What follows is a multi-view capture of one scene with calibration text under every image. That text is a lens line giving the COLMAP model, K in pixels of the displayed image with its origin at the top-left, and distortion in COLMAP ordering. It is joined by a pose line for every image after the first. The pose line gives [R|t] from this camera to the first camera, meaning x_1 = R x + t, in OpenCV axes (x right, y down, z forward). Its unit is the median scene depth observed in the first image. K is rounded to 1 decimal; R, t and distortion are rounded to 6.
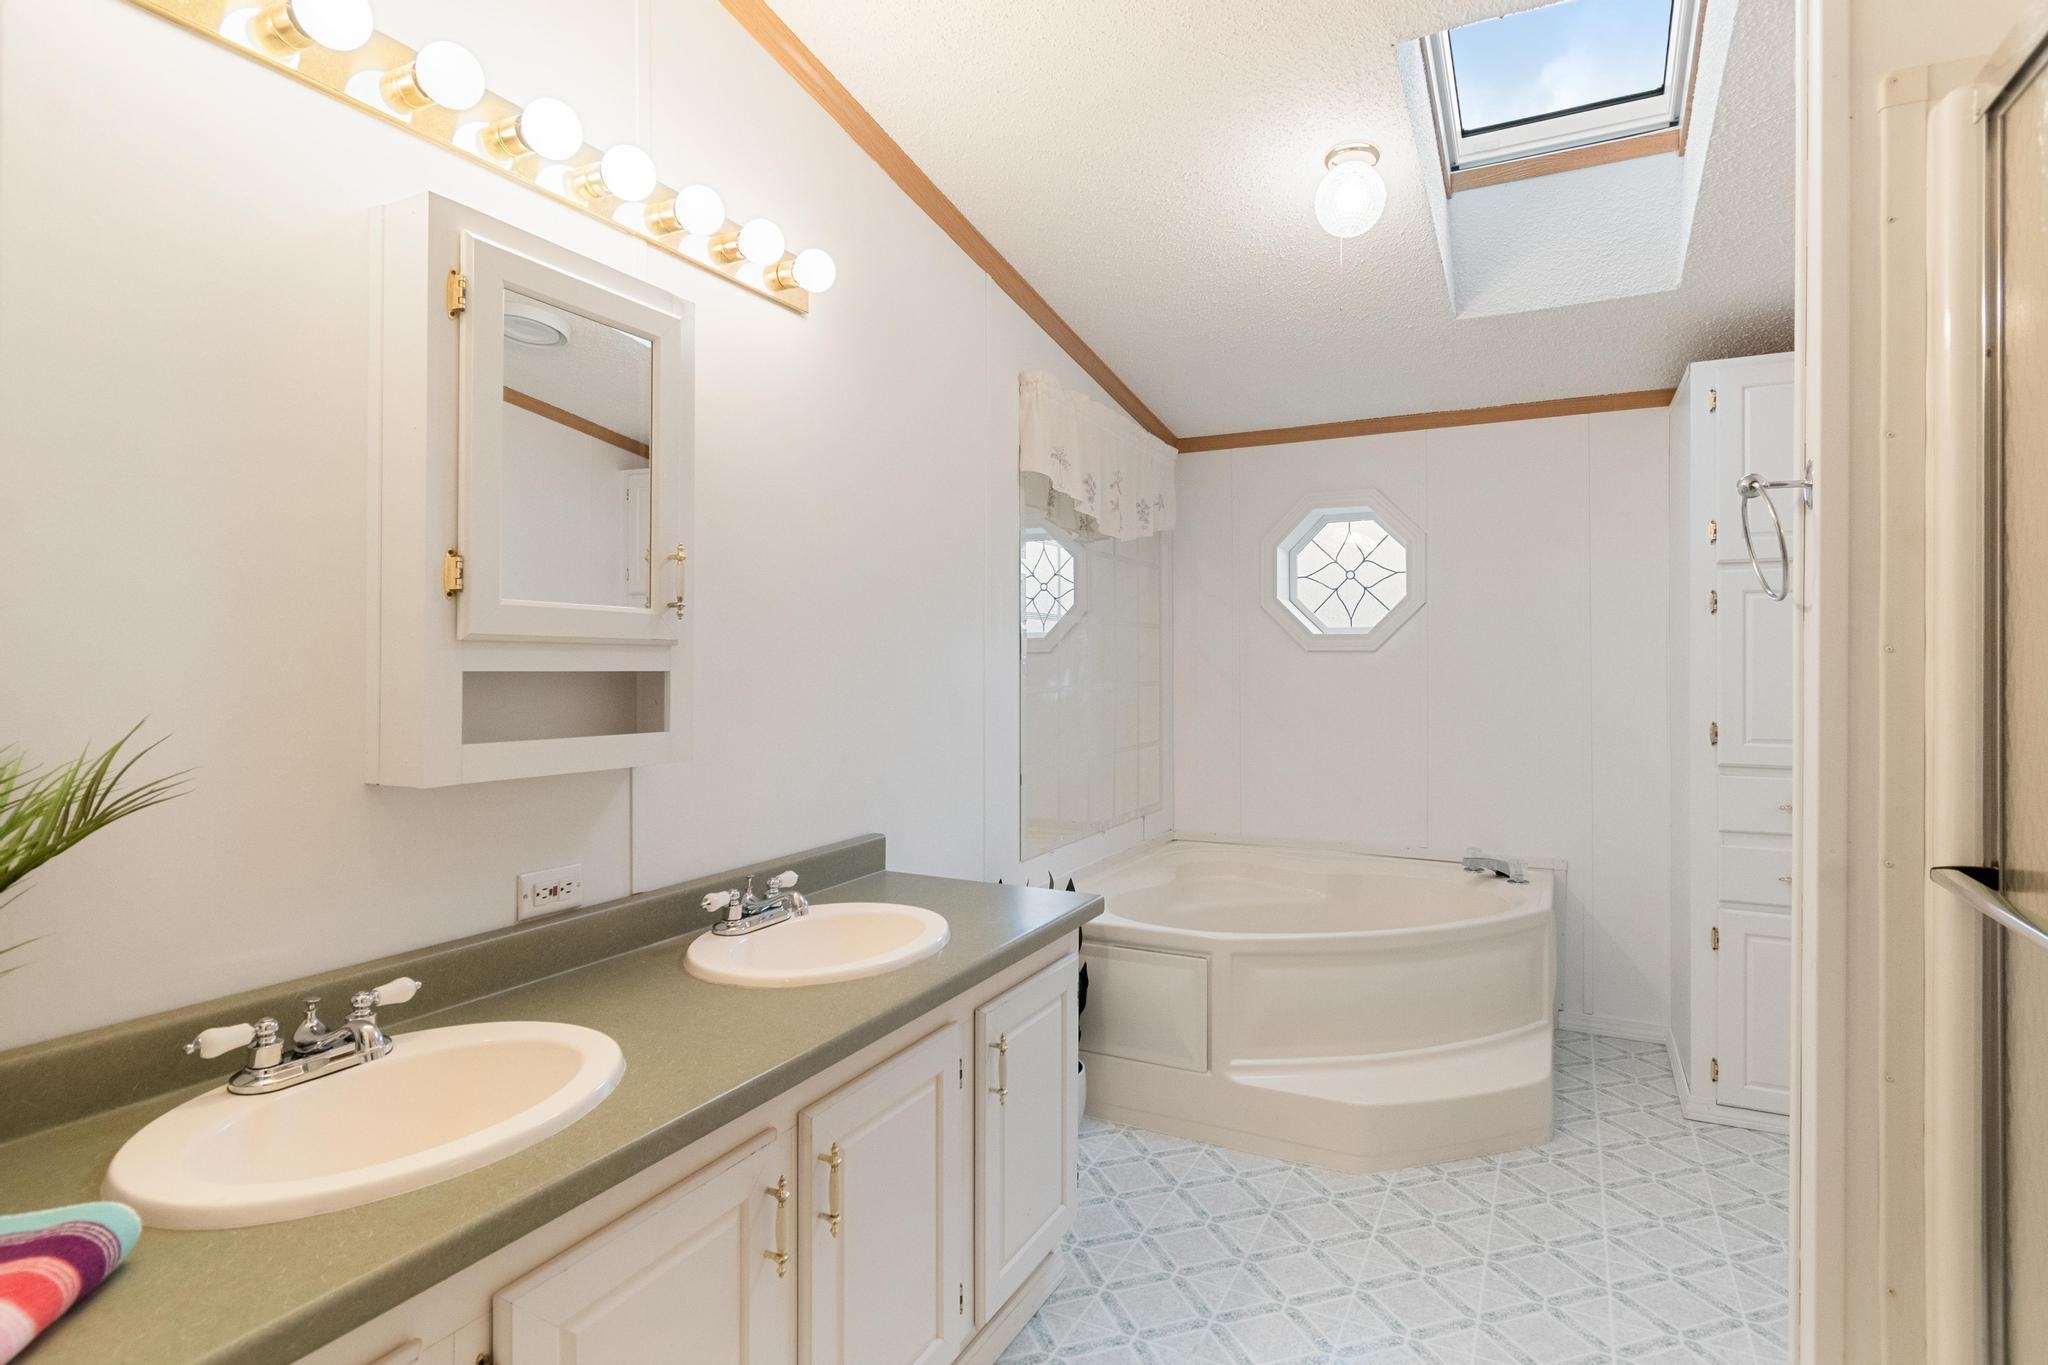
lens RADIAL K [[1090.8, 0, 1093.2], [0, 1090.8, 657.1], [0, 0, 1]] dist [0.002108, -0.001976]
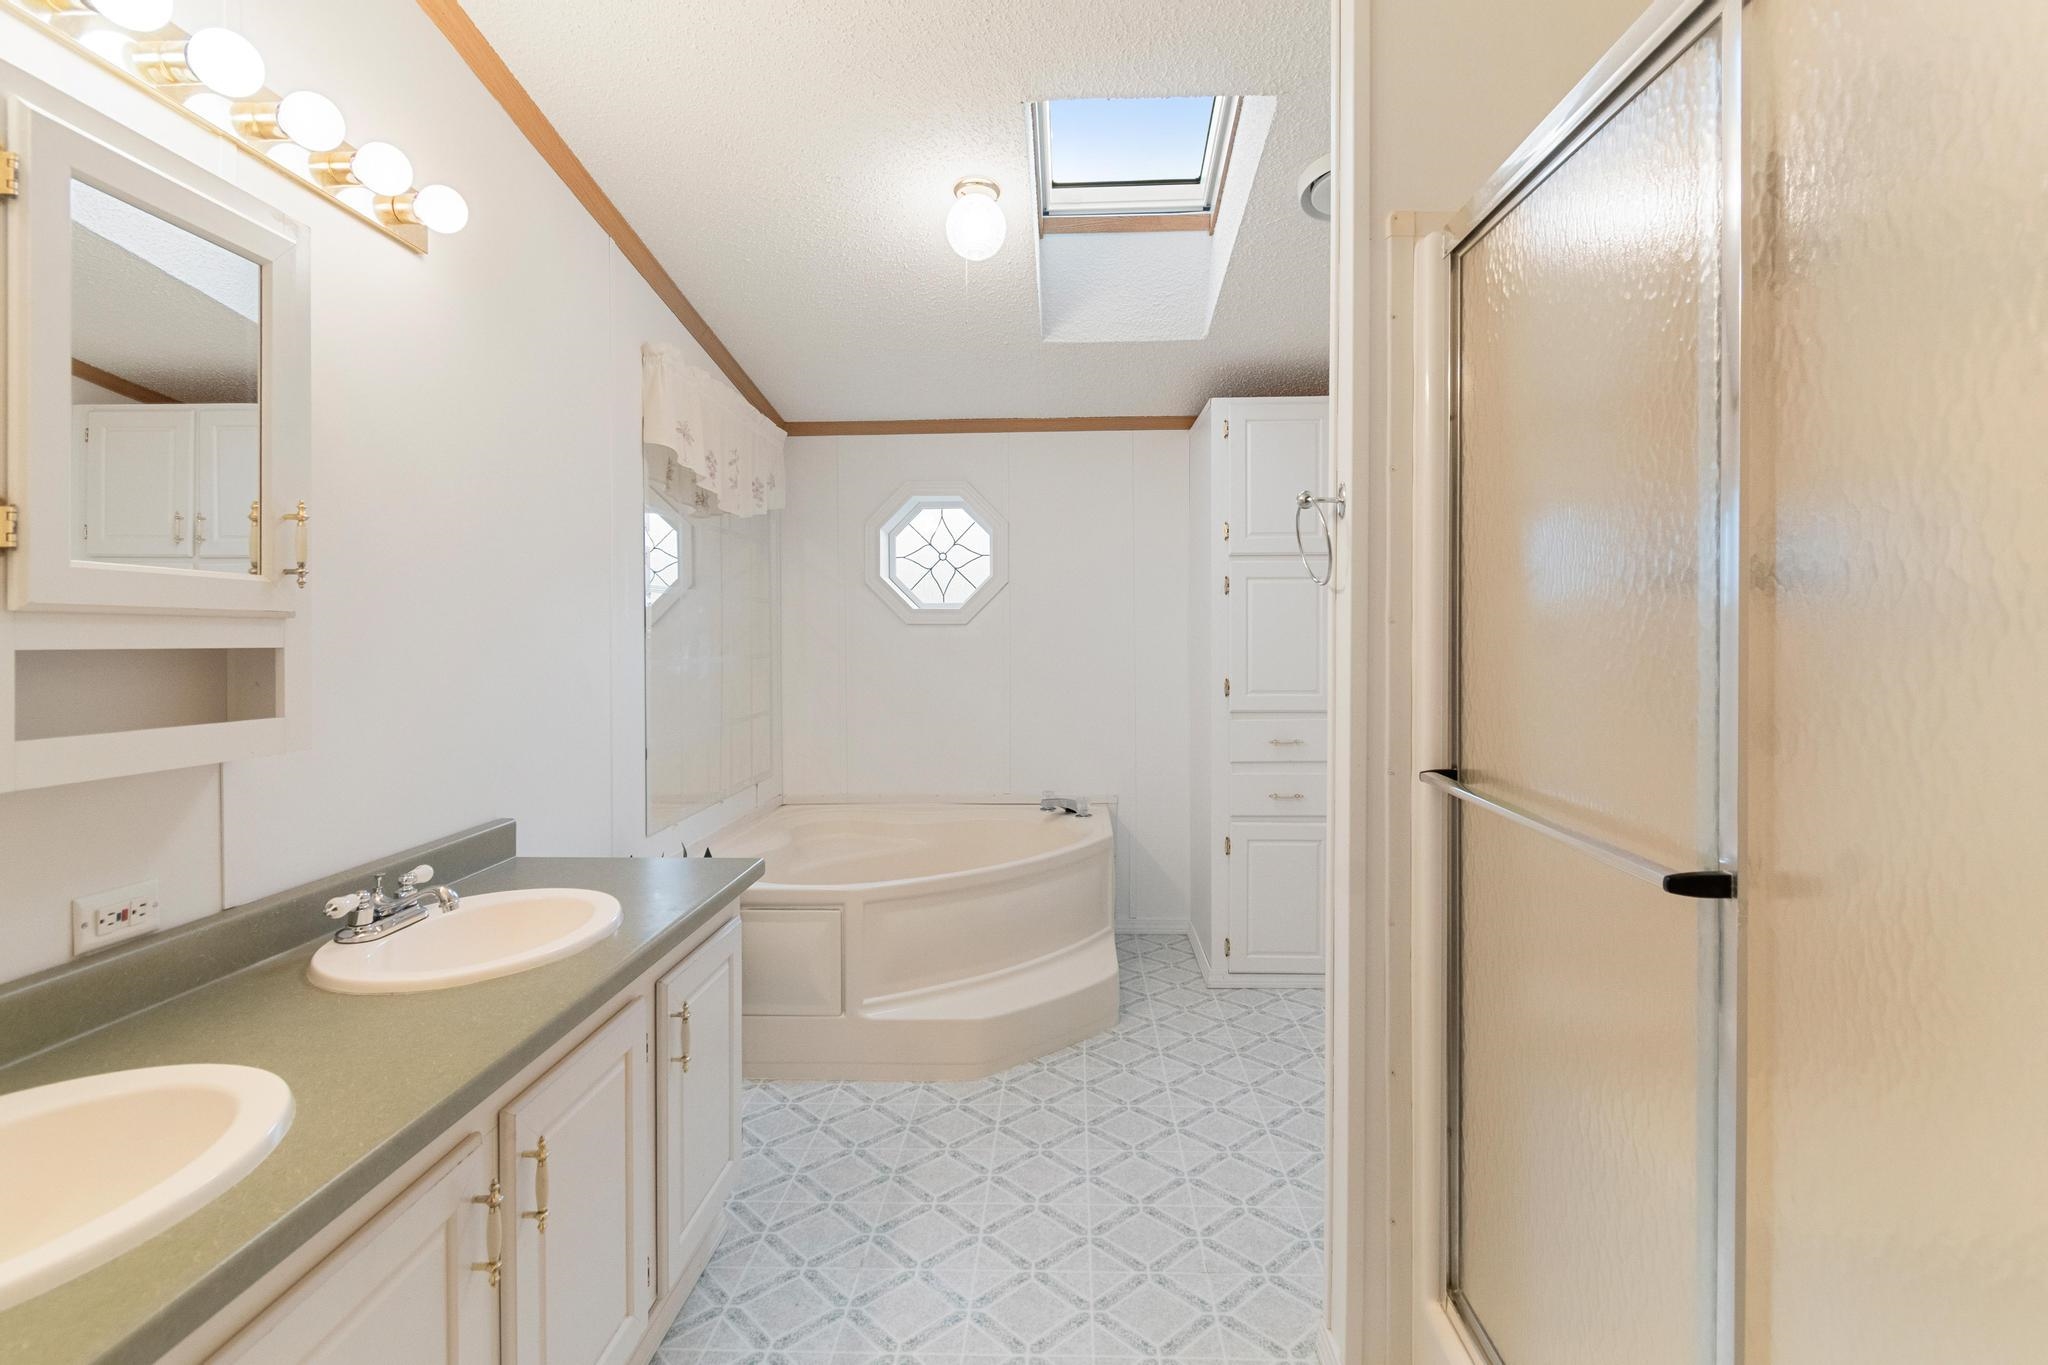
lens RADIAL K [[984.2, 0, 1140.7], [0, 984.2, 640.3], [0, 0, 1]] dist [0.004484, -0.003458]
pose [[0.898568, -0.009970, 0.438721, -0.101694], [0.005471, 0.999919, 0.011518, 0.001550], [-0.438800, -0.007949, 0.898550, -0.004922]]
